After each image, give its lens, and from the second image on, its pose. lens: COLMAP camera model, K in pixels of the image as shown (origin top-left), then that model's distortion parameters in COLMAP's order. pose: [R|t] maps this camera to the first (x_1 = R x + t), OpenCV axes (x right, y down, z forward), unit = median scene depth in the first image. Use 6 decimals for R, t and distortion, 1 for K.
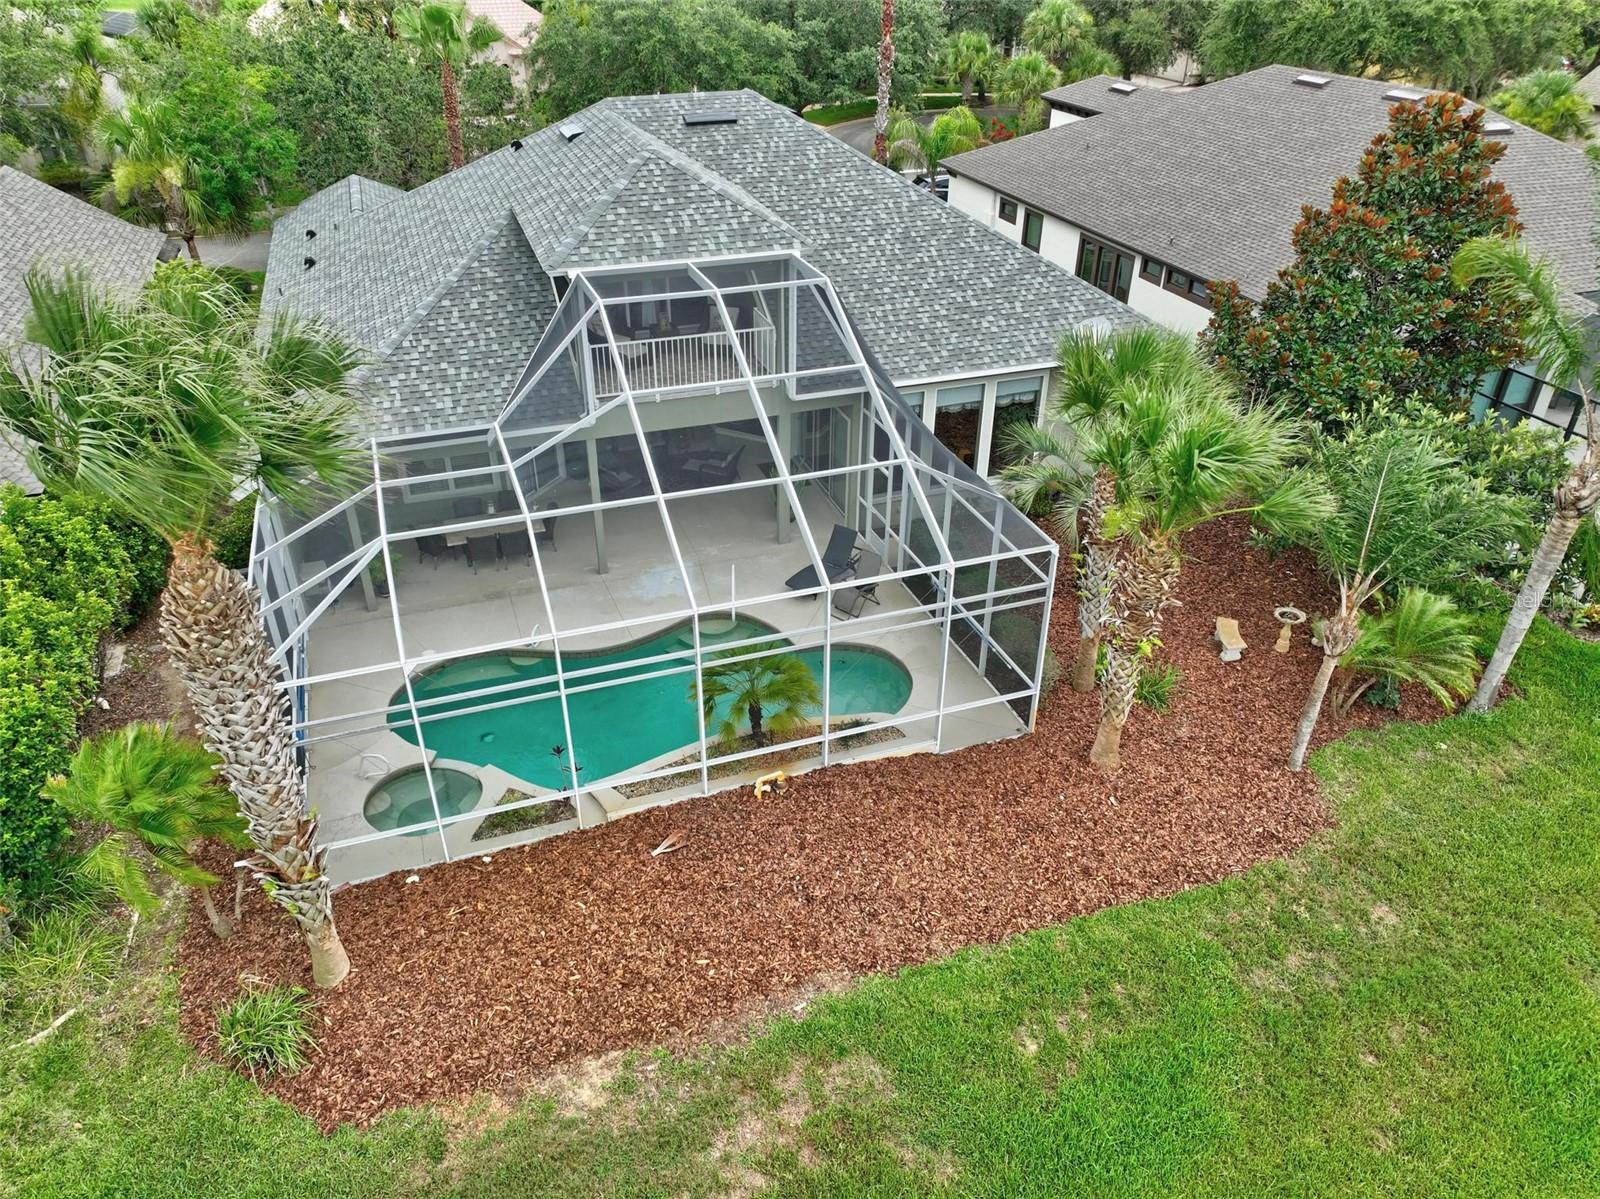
lens RADIAL K [[1132.2, 0, 802.1], [0, 1132.2, 596.6], [0, 0, 1]] dist [-0.000665, 0.018427]
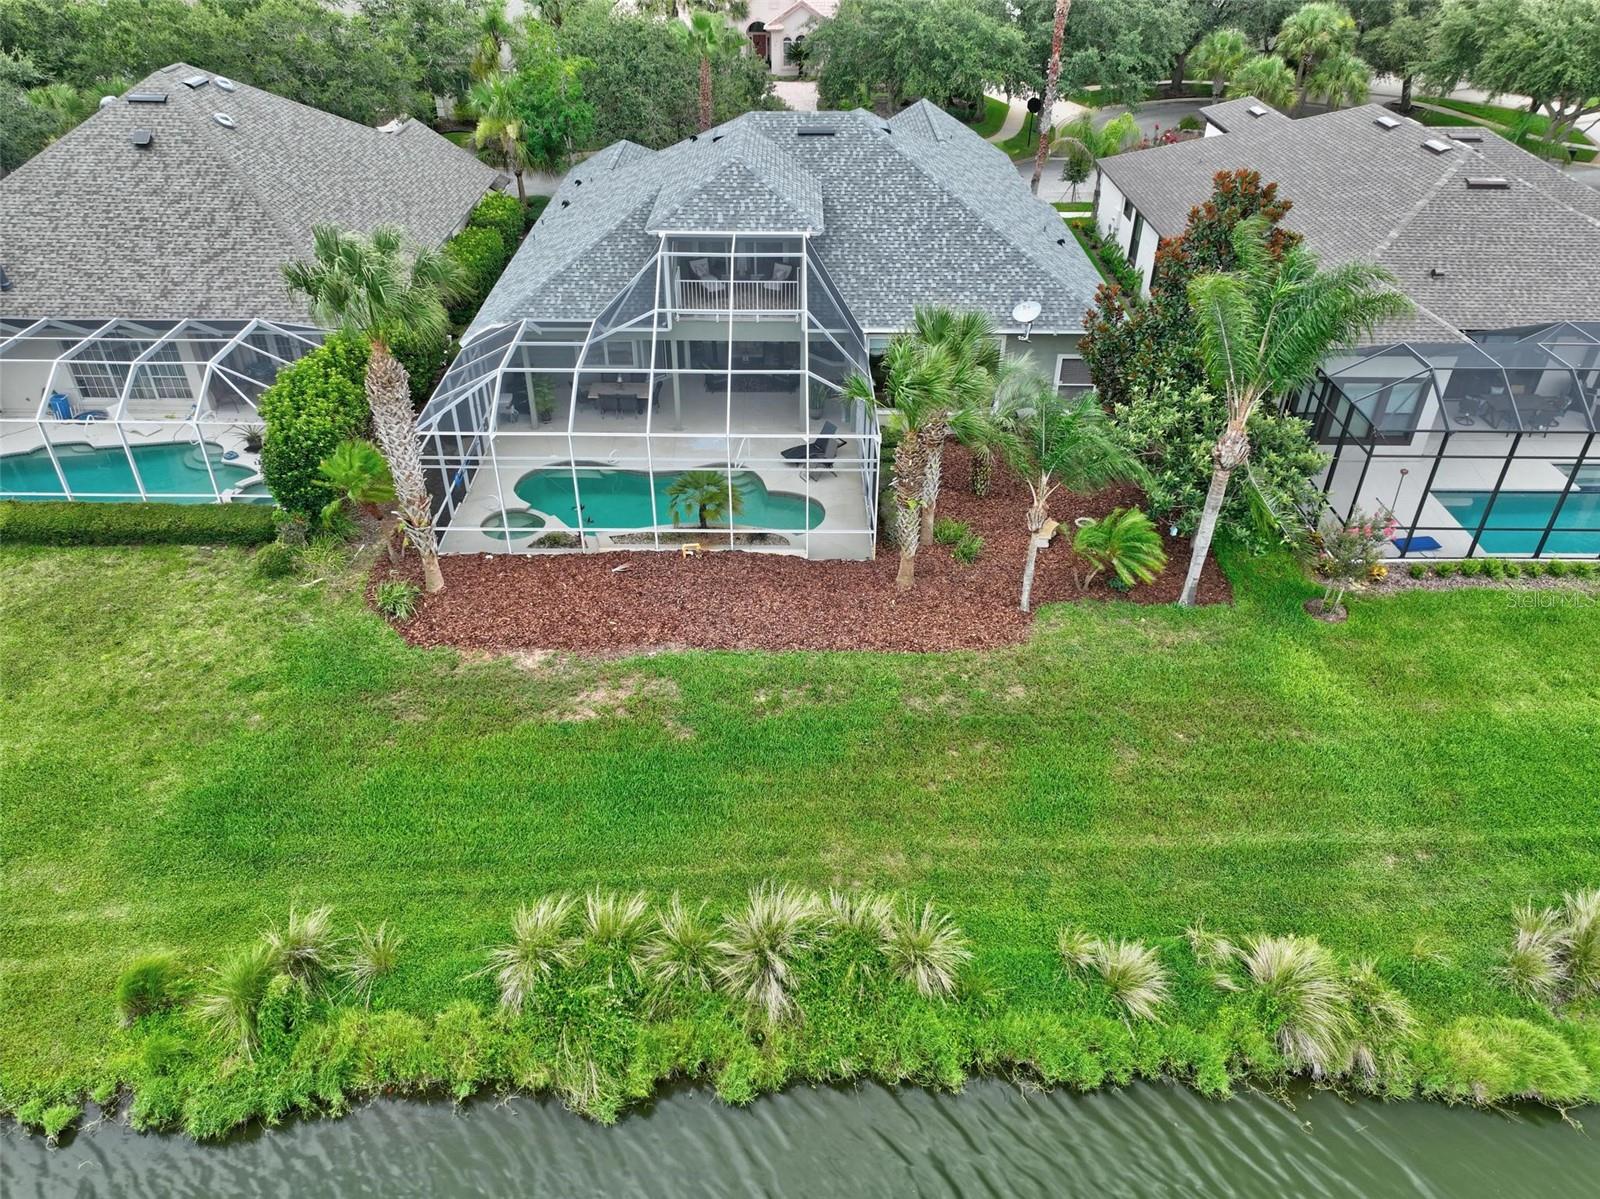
lens RADIAL K [[1131.8, 0, 800.0], [0, 1131.8, 599.5], [0, 0, 1]] dist [0.004078, 0.004452]
pose [[0.943314, 0.189694, -0.272350, 0.490373], [-0.176306, 0.981621, 0.073051, 0.069924], [0.281202, -0.020894, 0.959421, -0.476265]]
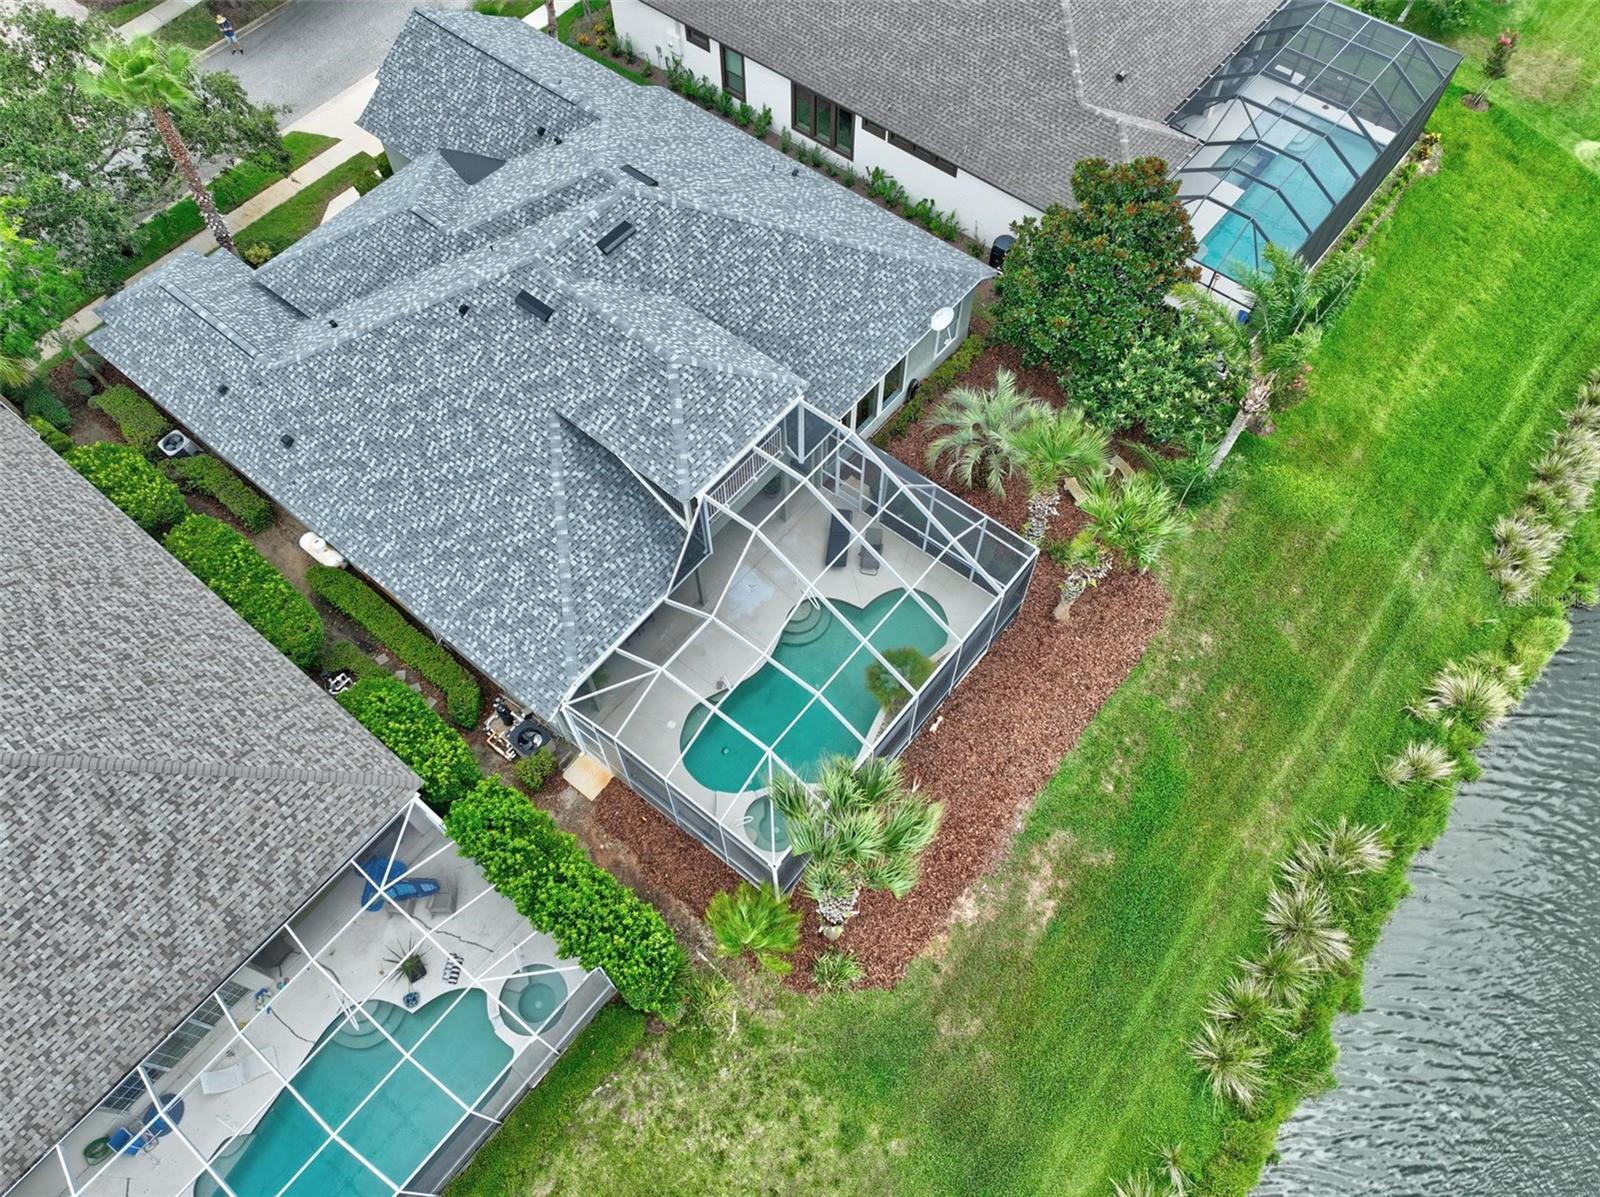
lens RADIAL K [[1131.8, 0, 800.0], [0, 1131.8, 598.5], [0, 0, 1]] dist [0.004078, 0.004452]
pose [[0.854965, -0.455920, 0.247330, -0.479965], [0.280435, 0.807448, 0.519021, -0.841454], [-0.436338, -0.374385, 0.818196, -0.284736]]
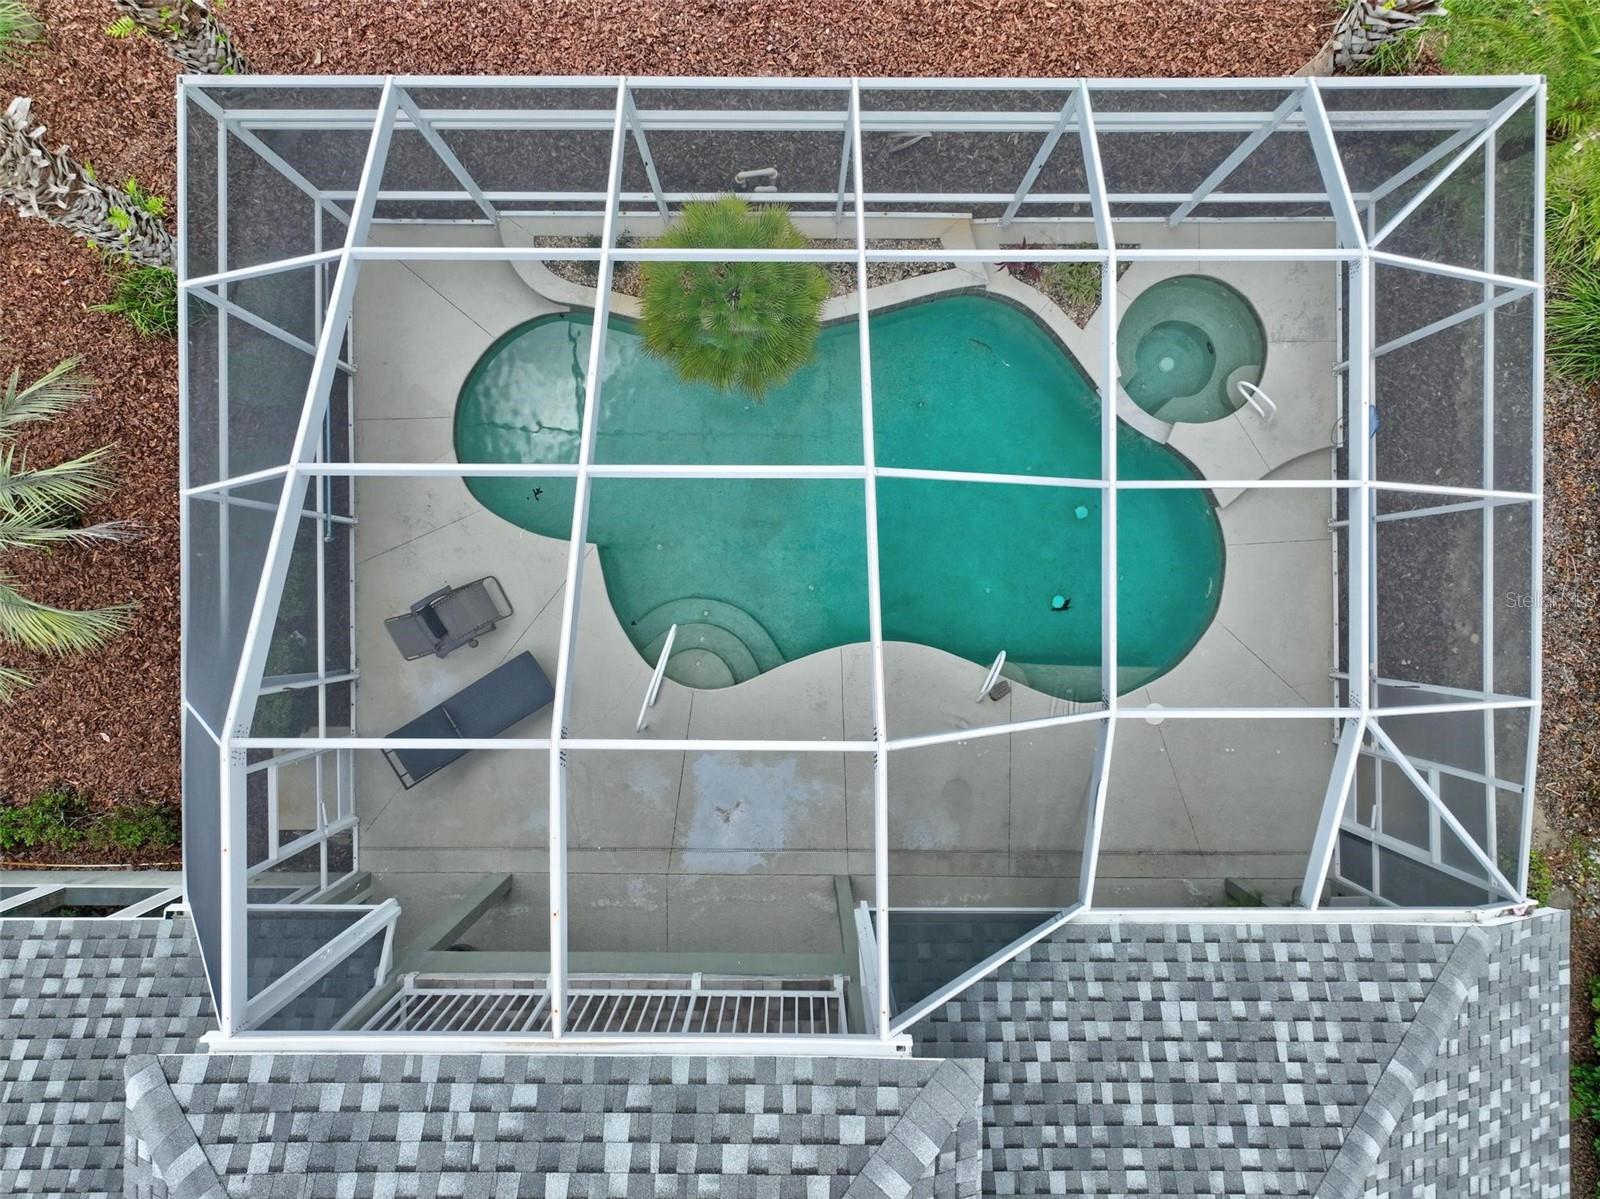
lens RADIAL K [[1131.8, 0, 800.0], [0, 1131.8, 599.5], [0, 0, 1]] dist [0.004078, 0.004452]
pose [[-0.939751, -0.341689, -0.010819, -0.115360], [0.171034, -0.497327, 0.850537, -0.482371], [-0.296000, 0.797442, 0.525804, 0.671434]]
